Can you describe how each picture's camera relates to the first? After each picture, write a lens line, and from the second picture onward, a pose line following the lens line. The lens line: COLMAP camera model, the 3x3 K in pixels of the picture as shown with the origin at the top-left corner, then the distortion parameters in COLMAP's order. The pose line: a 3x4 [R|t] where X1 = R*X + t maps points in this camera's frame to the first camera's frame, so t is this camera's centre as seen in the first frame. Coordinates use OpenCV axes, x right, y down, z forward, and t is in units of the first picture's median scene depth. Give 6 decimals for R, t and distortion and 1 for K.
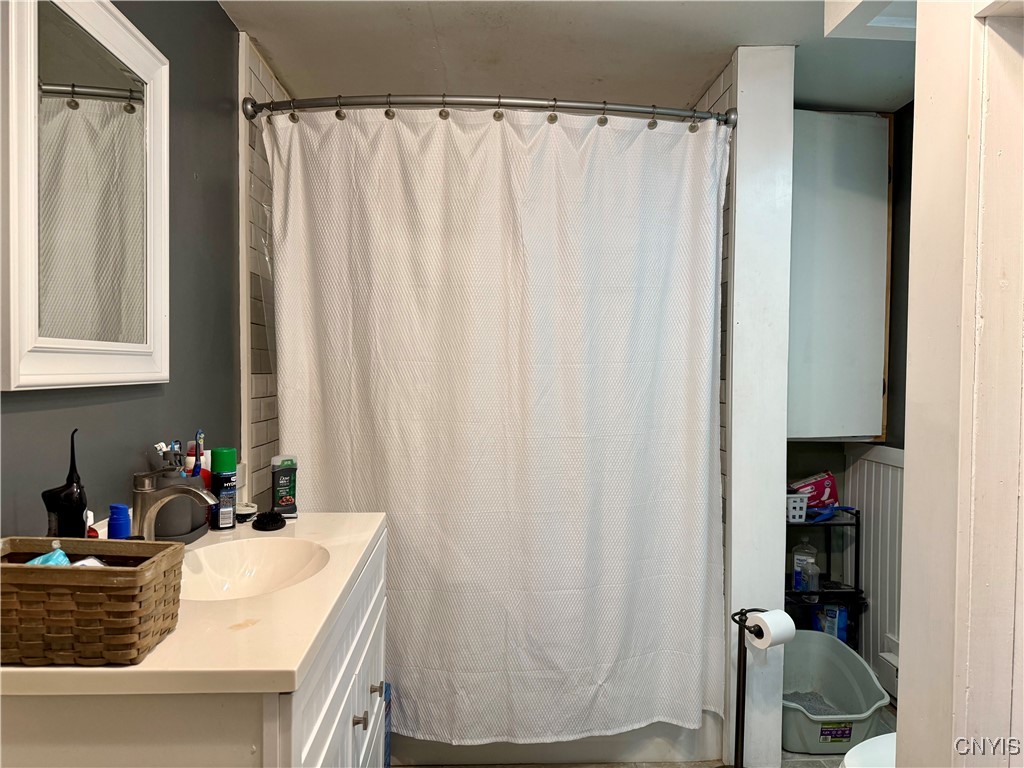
lens RADIAL K [[721.7, 0, 508.1], [0, 721.7, 388.4], [0, 0, 1]] dist [0.149970, -0.284078]
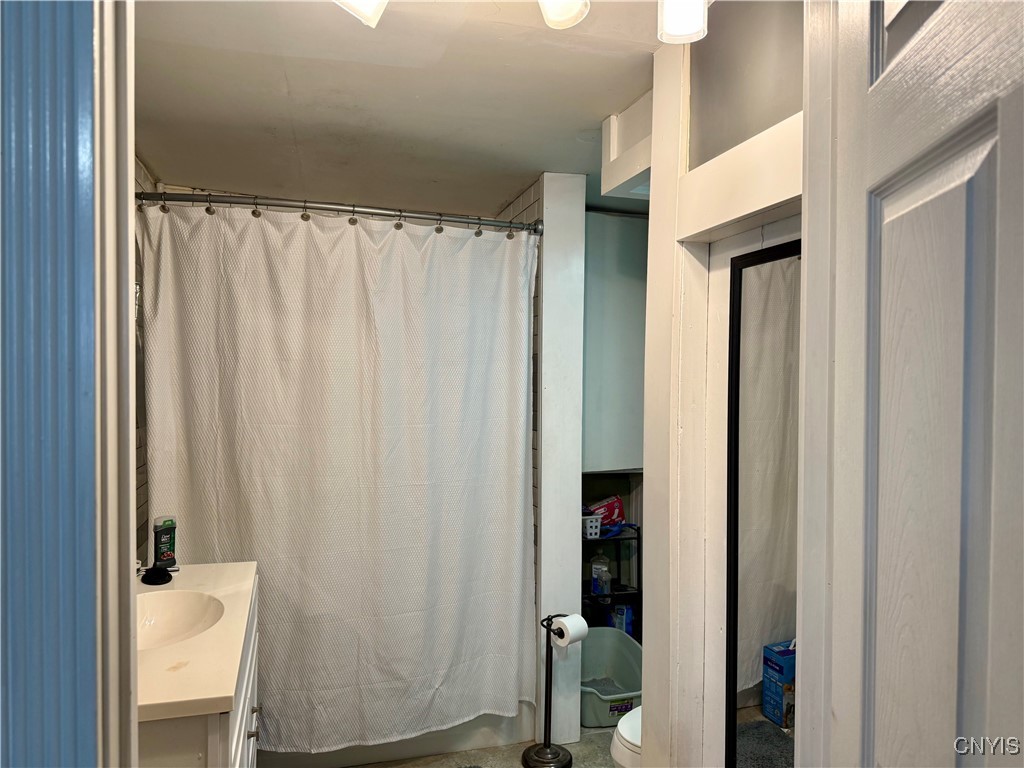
lens RADIAL K [[723.0, 0, 514.3], [0, 723.0, 387.9], [0, 0, 1]] dist [0.102861, -0.184989]
pose [[0.969188, -0.001019, 0.246318, -0.049593], [0.004024, 0.999924, -0.011694, -0.079522], [-0.246288, 0.012325, 0.969118, -0.212308]]
